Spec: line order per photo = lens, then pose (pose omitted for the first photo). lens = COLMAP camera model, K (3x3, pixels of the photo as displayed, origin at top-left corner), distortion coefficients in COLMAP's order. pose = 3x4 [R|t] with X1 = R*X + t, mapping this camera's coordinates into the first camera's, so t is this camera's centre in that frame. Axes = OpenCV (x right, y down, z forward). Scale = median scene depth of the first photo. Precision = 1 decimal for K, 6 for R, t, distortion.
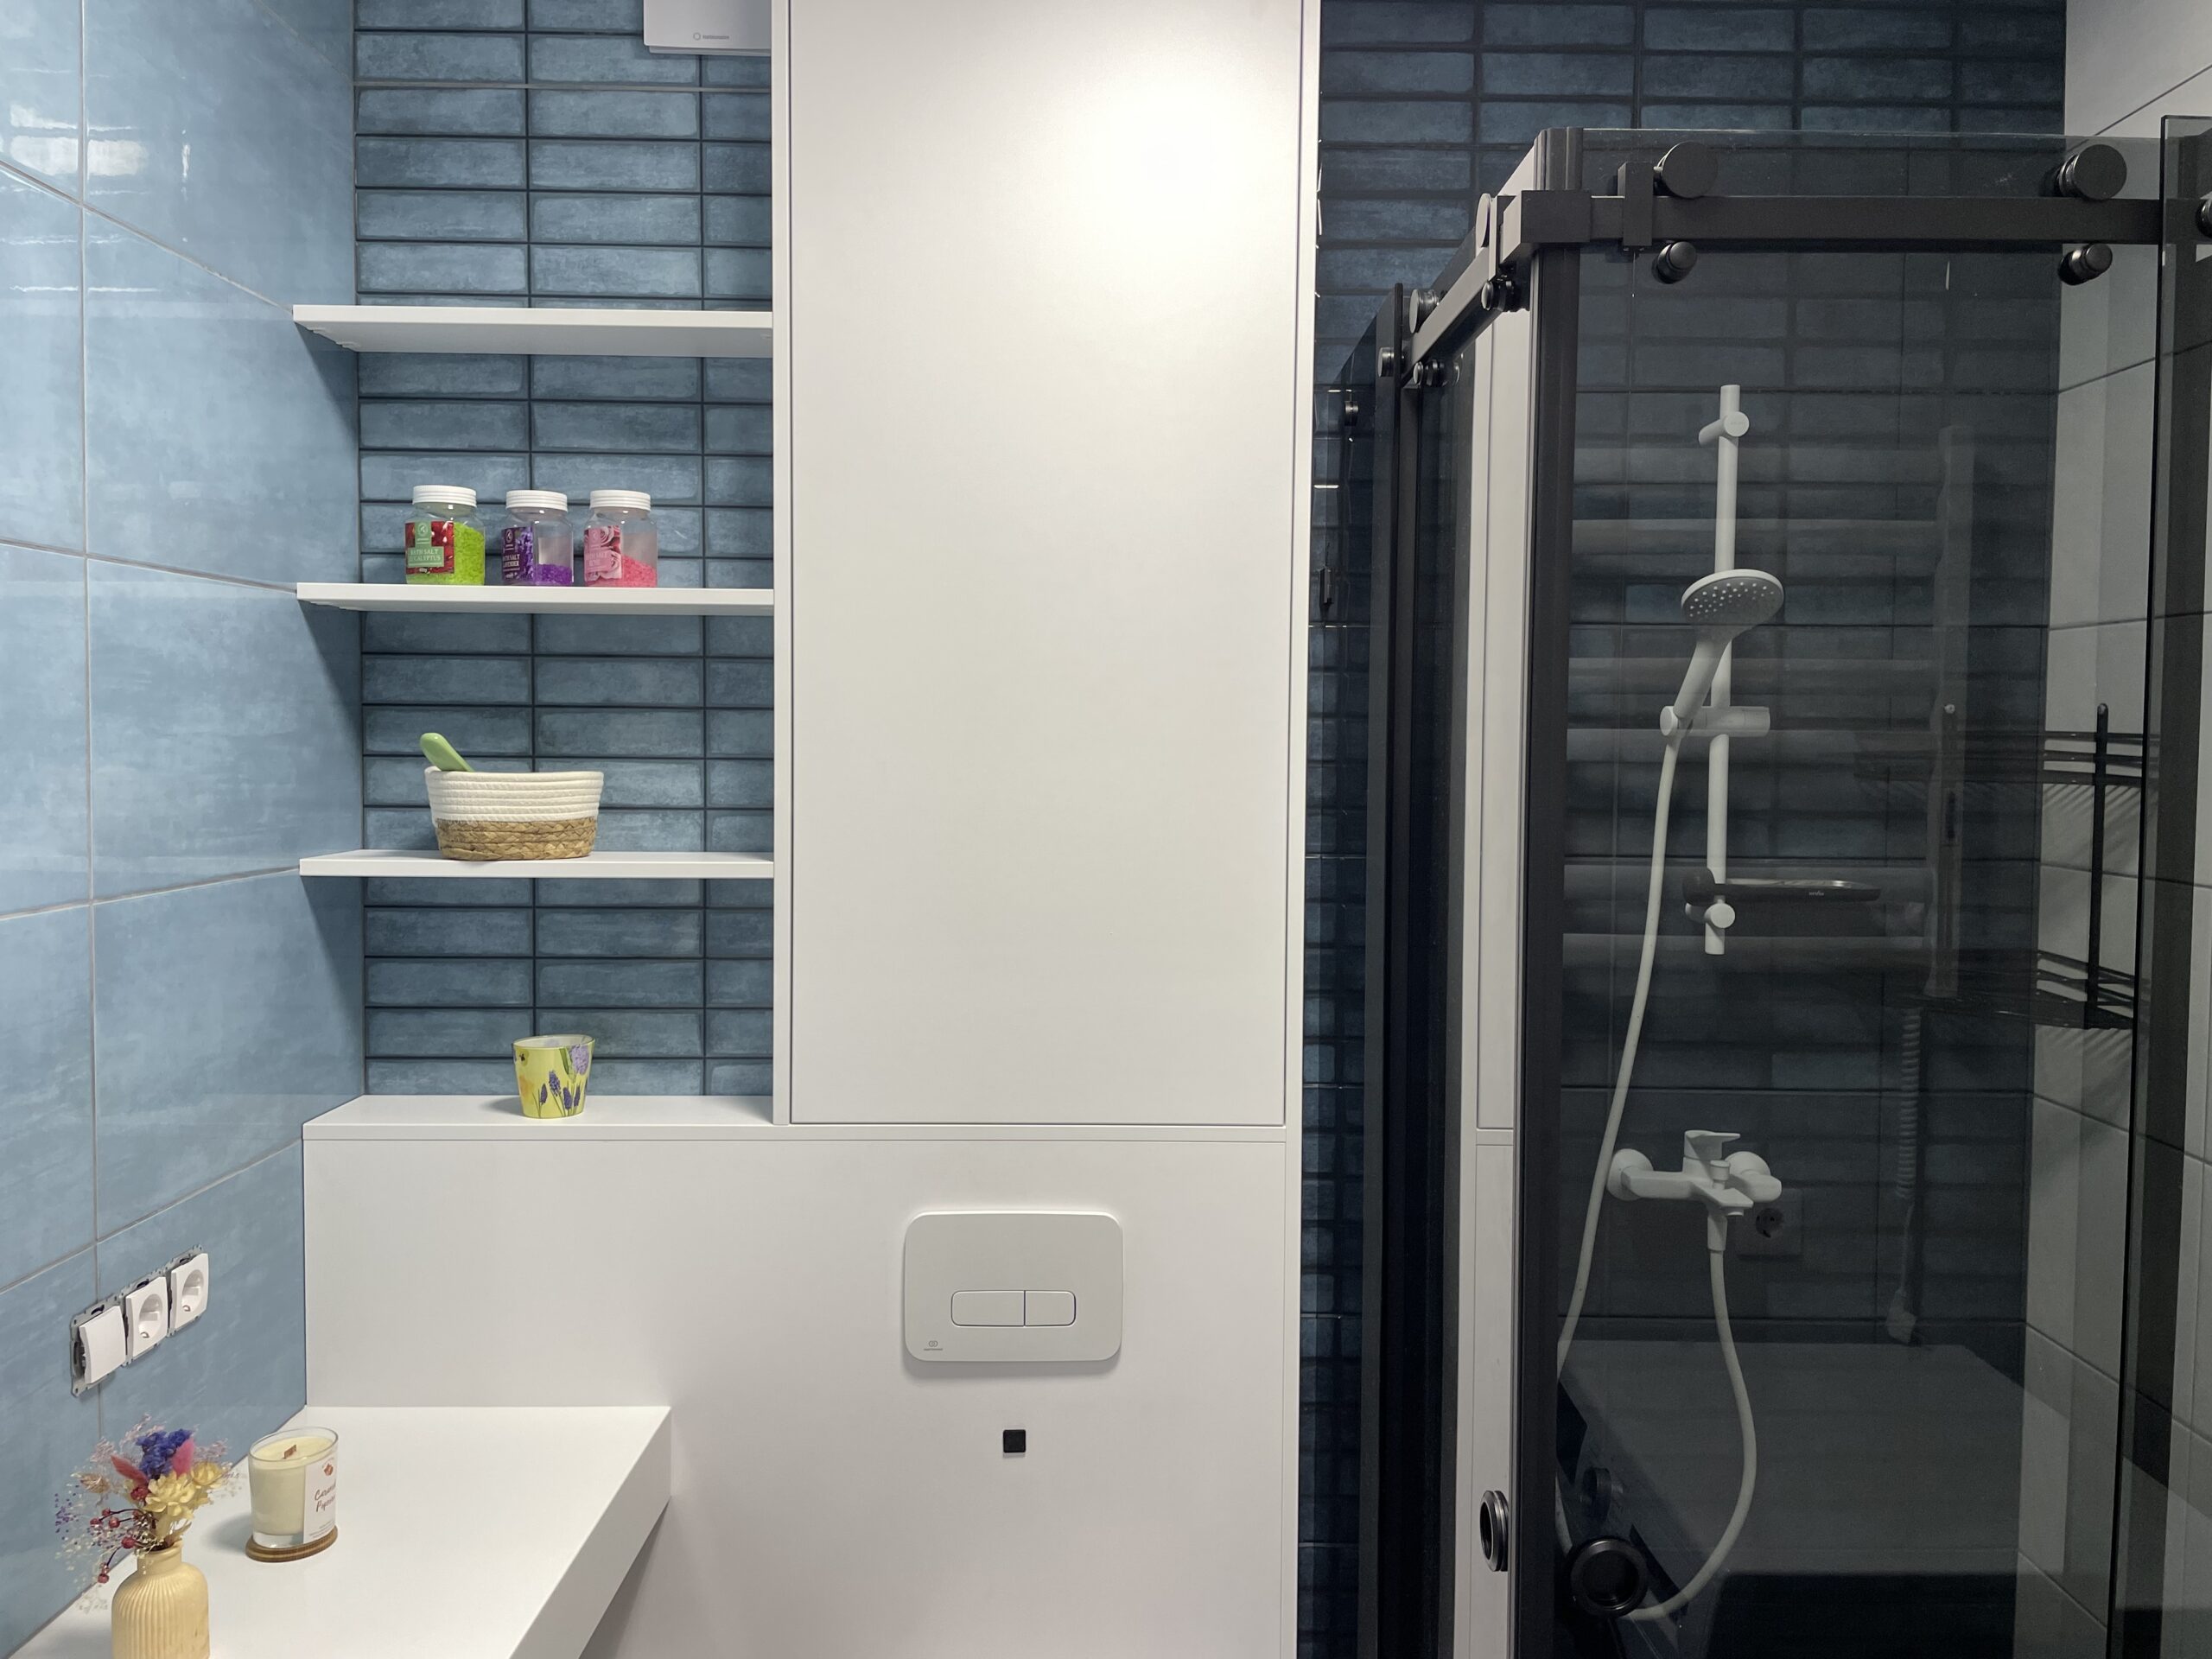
lens RADIAL K [[1673.8, 0, 1114.2], [0, 1673.8, 803.0], [0, 0, 1]] dist [0.087746, -0.116639]
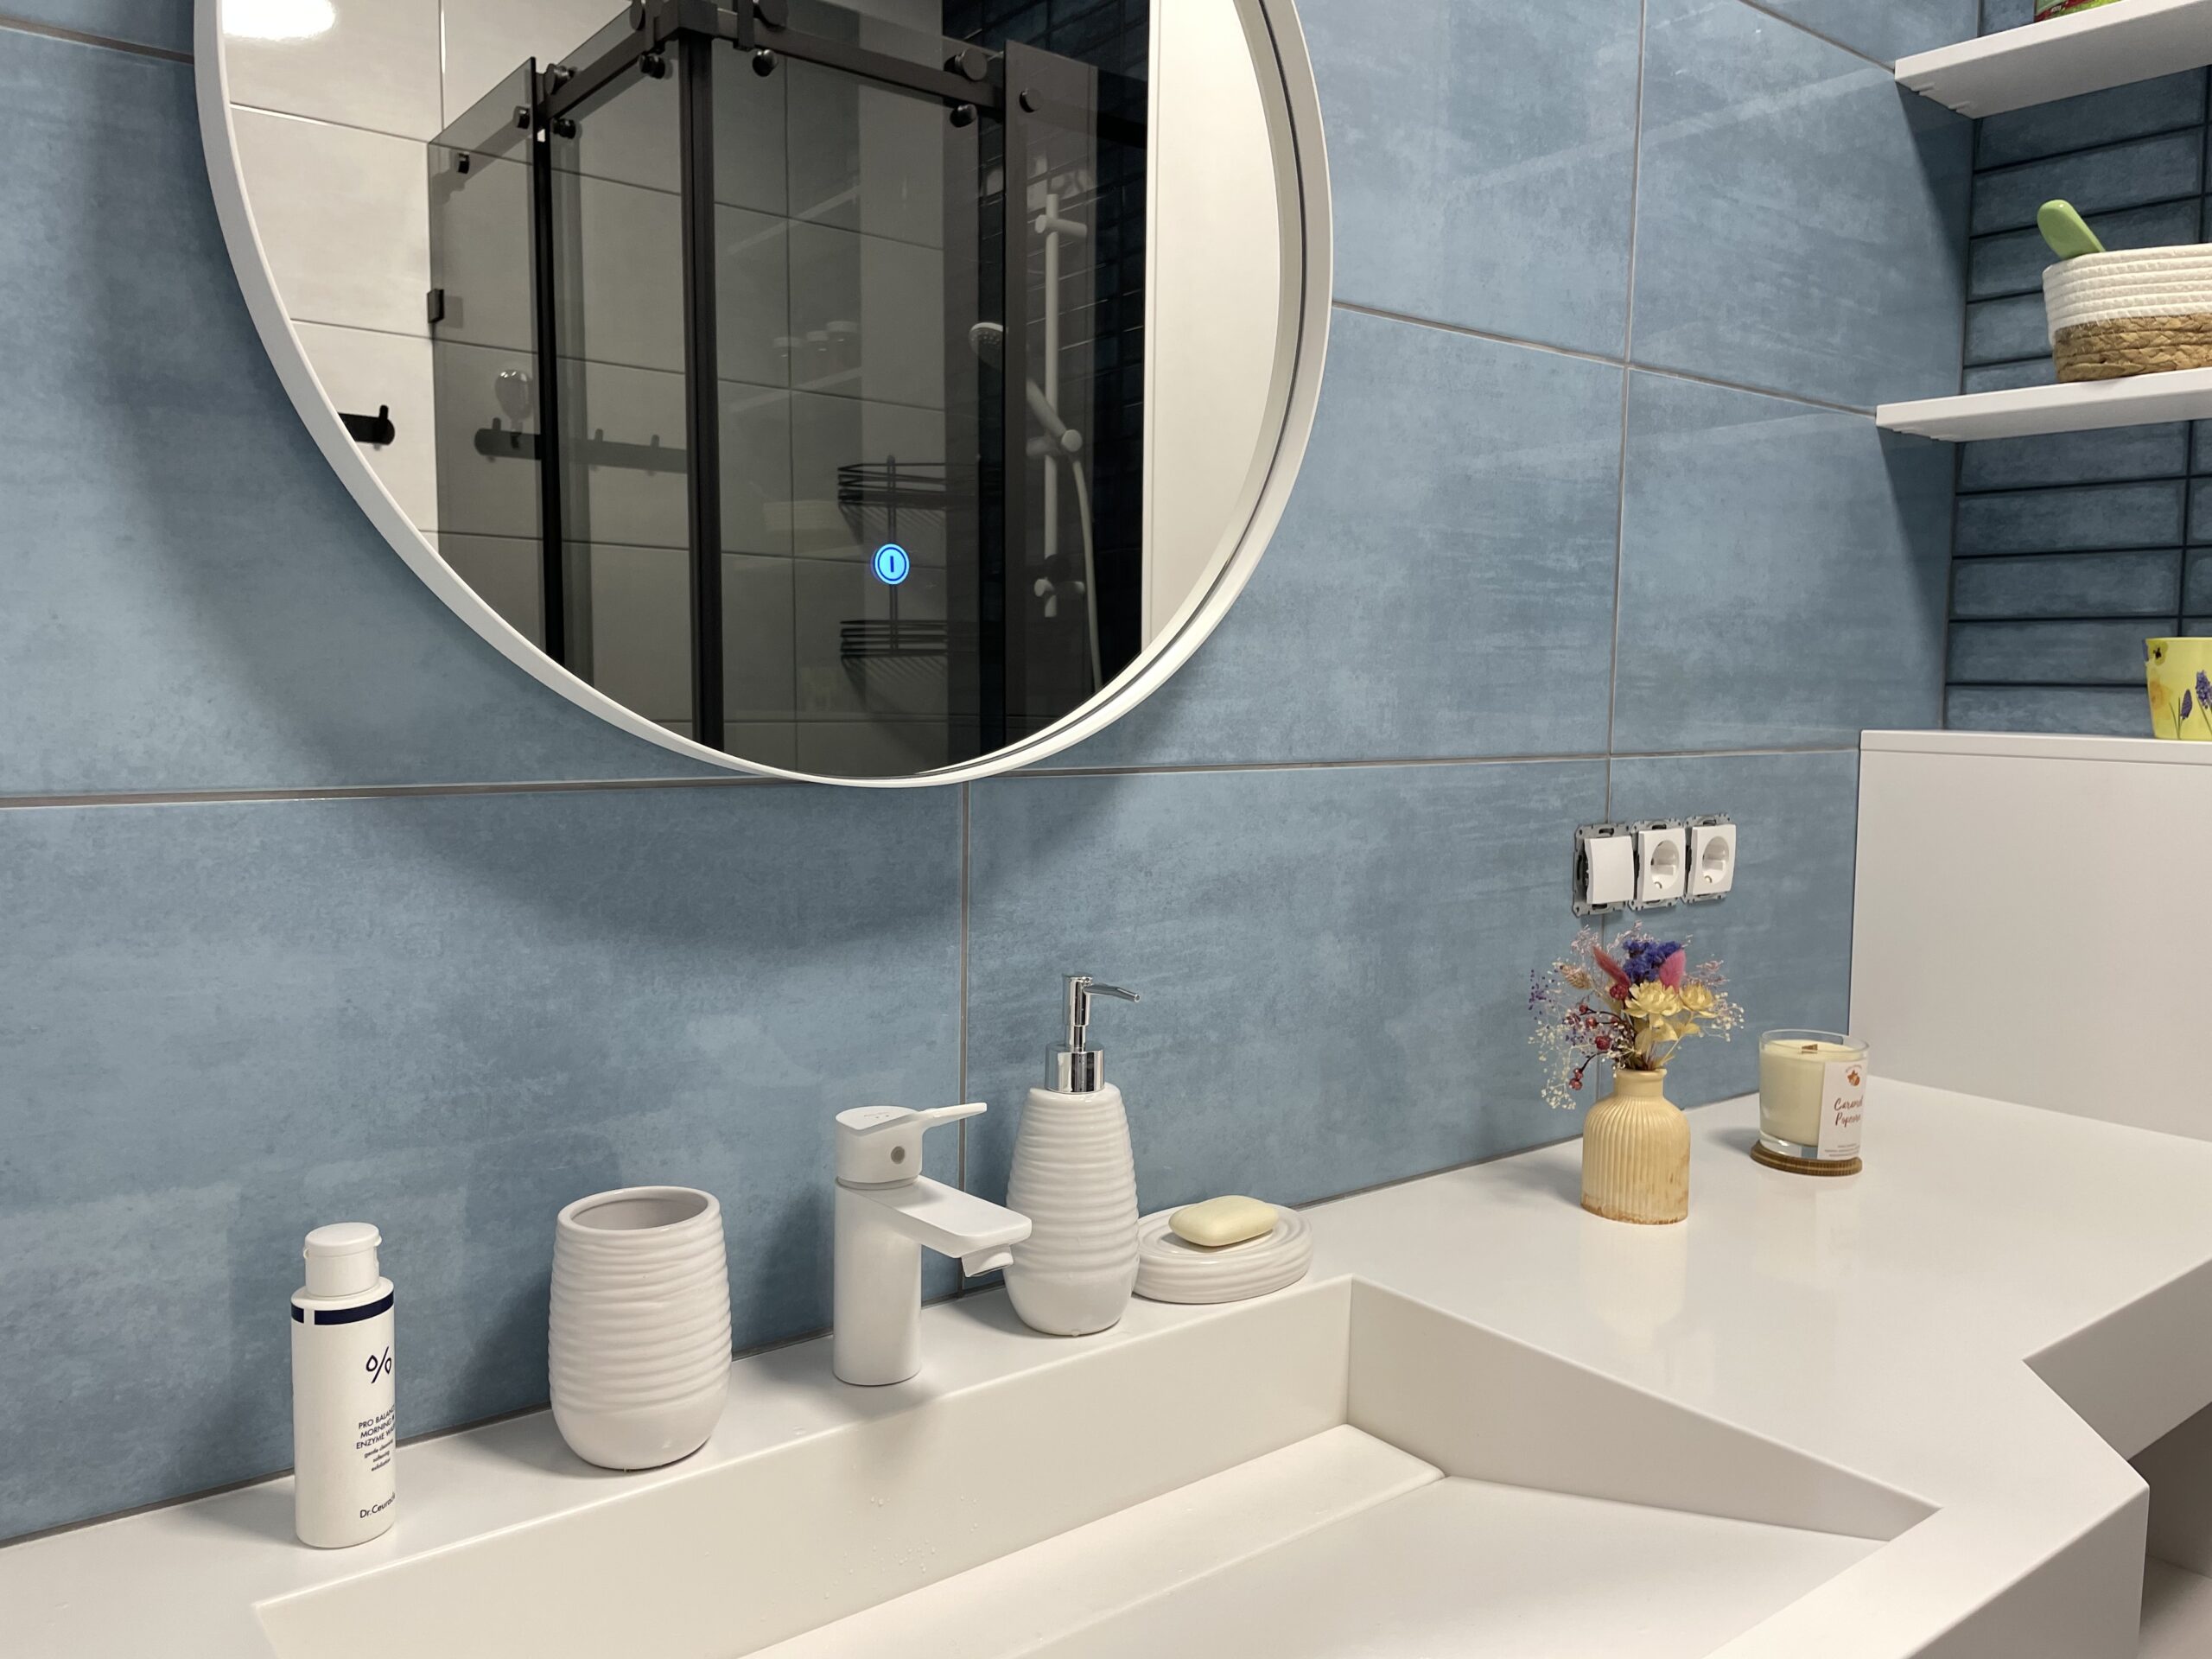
lens RADIAL K [[1673.8, 0, 1107.4], [0, 1673.8, 811.3], [0, 0, 1]] dist [0.087746, -0.116639]
pose [[0.619745, 0.061272, -0.782408, -0.050144], [-0.040650, 0.998116, 0.045965, 0.190680], [0.783750, 0.003318, 0.621068, 0.180533]]
